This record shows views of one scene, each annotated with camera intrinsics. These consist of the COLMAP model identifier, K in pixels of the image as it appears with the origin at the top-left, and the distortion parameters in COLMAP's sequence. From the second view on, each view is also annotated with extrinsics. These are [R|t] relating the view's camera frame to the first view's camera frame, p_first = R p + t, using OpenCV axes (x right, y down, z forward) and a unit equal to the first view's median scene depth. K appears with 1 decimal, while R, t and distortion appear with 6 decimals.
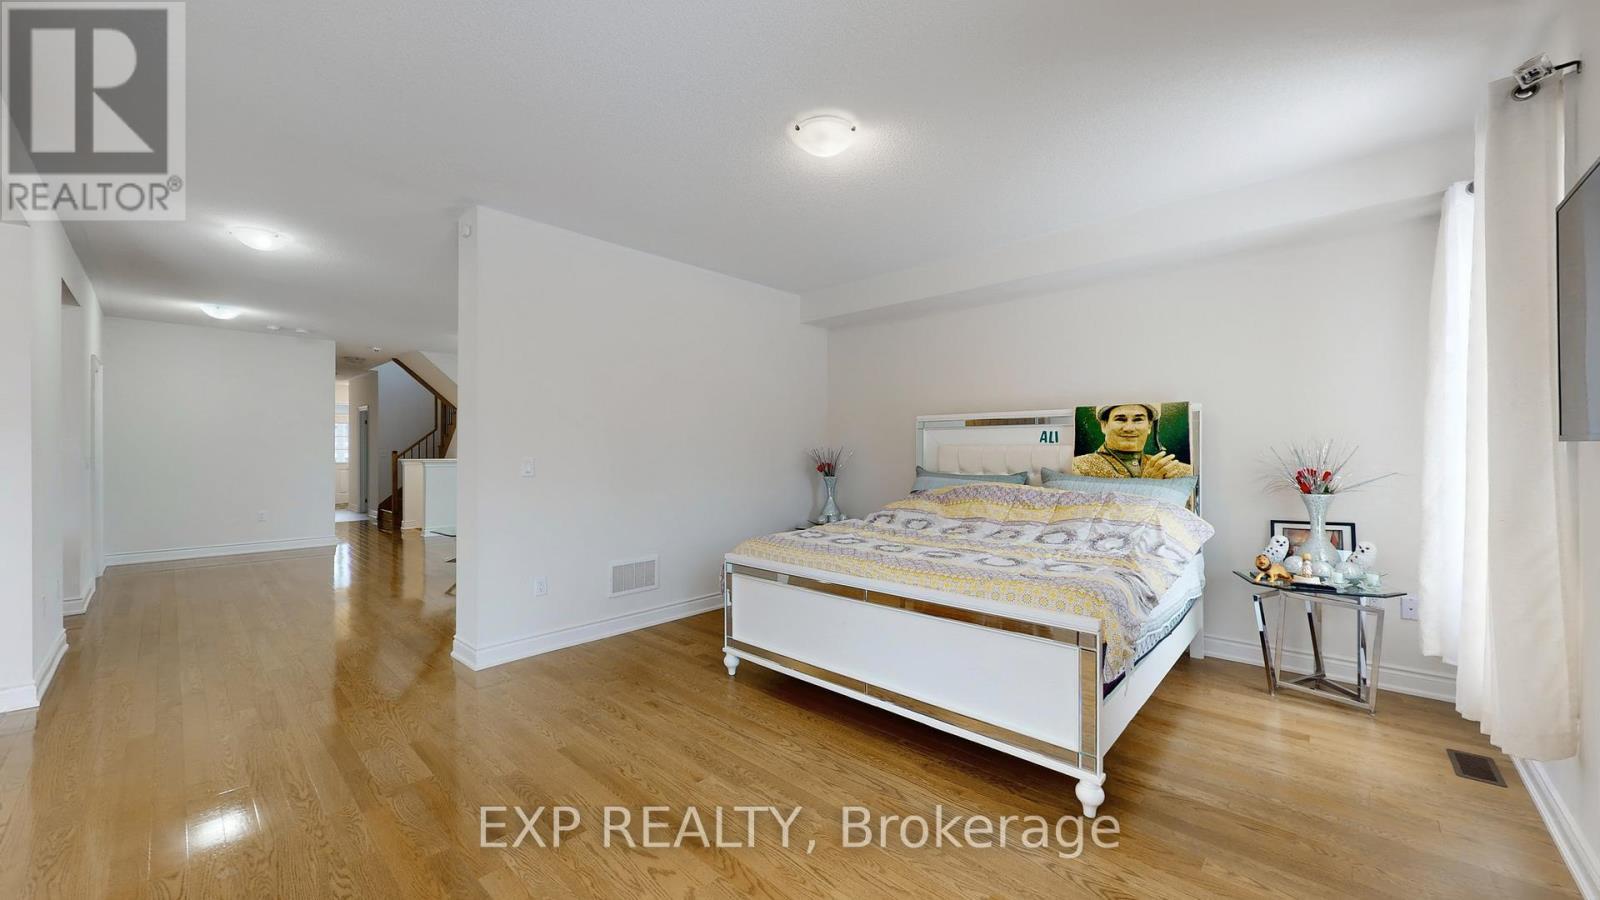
lens RADIAL K [[621.5, 0, 811.4], [0, 621.5, 452.0], [0, 0, 1]] dist [0.002773, 0.000505]
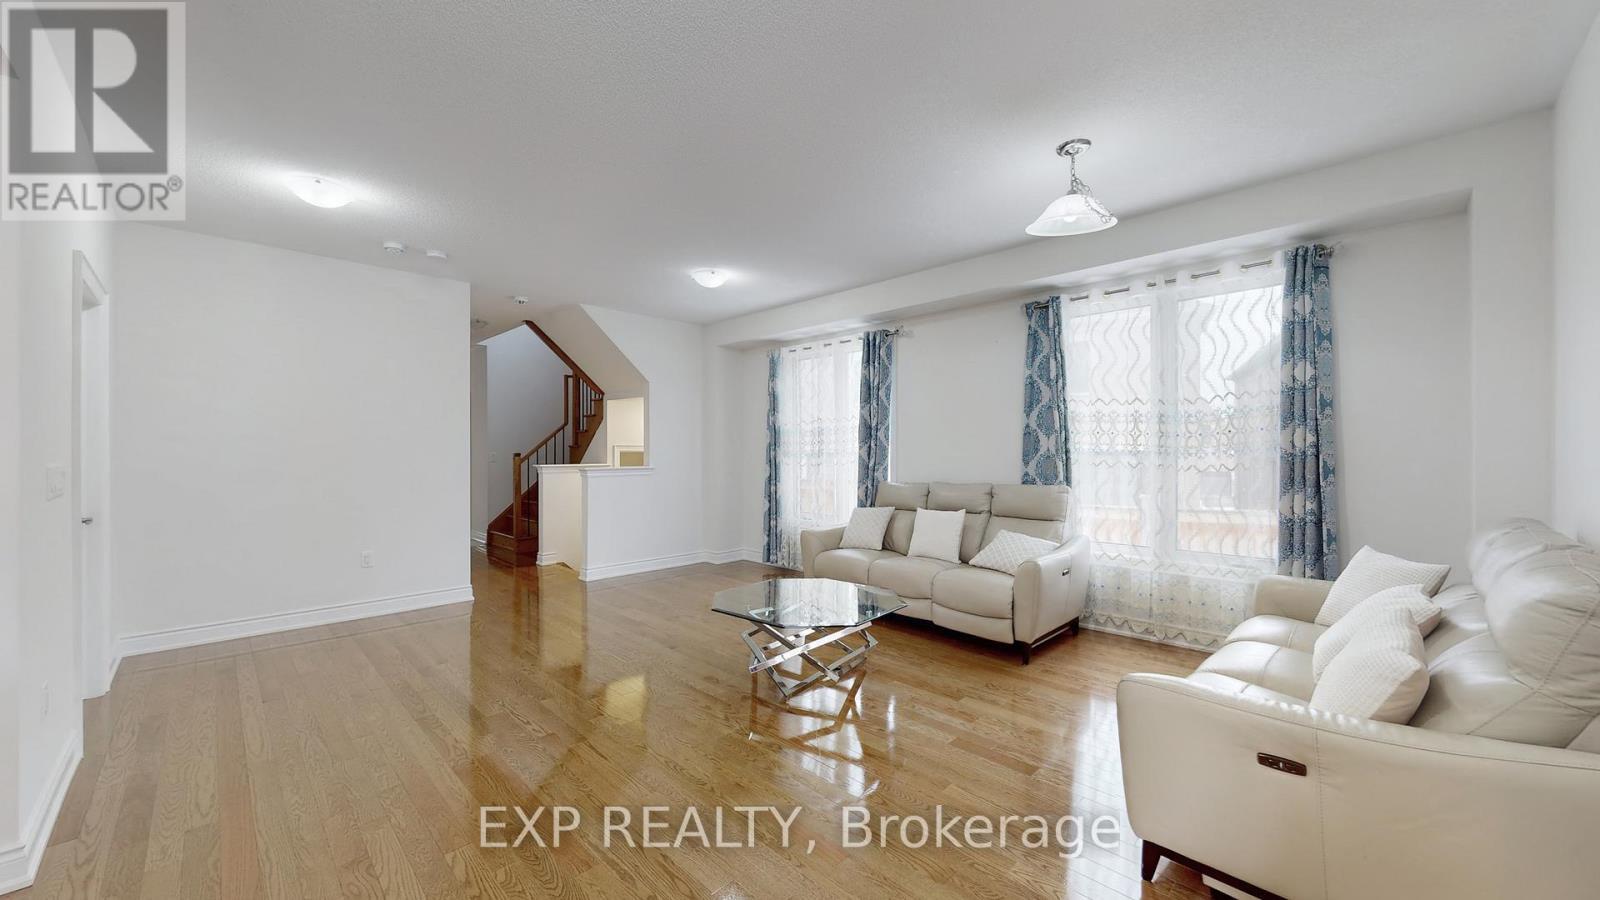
lens RADIAL K [[621.5, 0, 796.8], [0, 621.5, 450.2], [0, 0, 1]] dist [0.002773, 0.000505]
pose [[0.998534, -0.012192, -0.052728, -0.304812], [0.011986, 0.999919, -0.004227, 0.001433], [0.052775, 0.003589, 0.998600, 0.290077]]
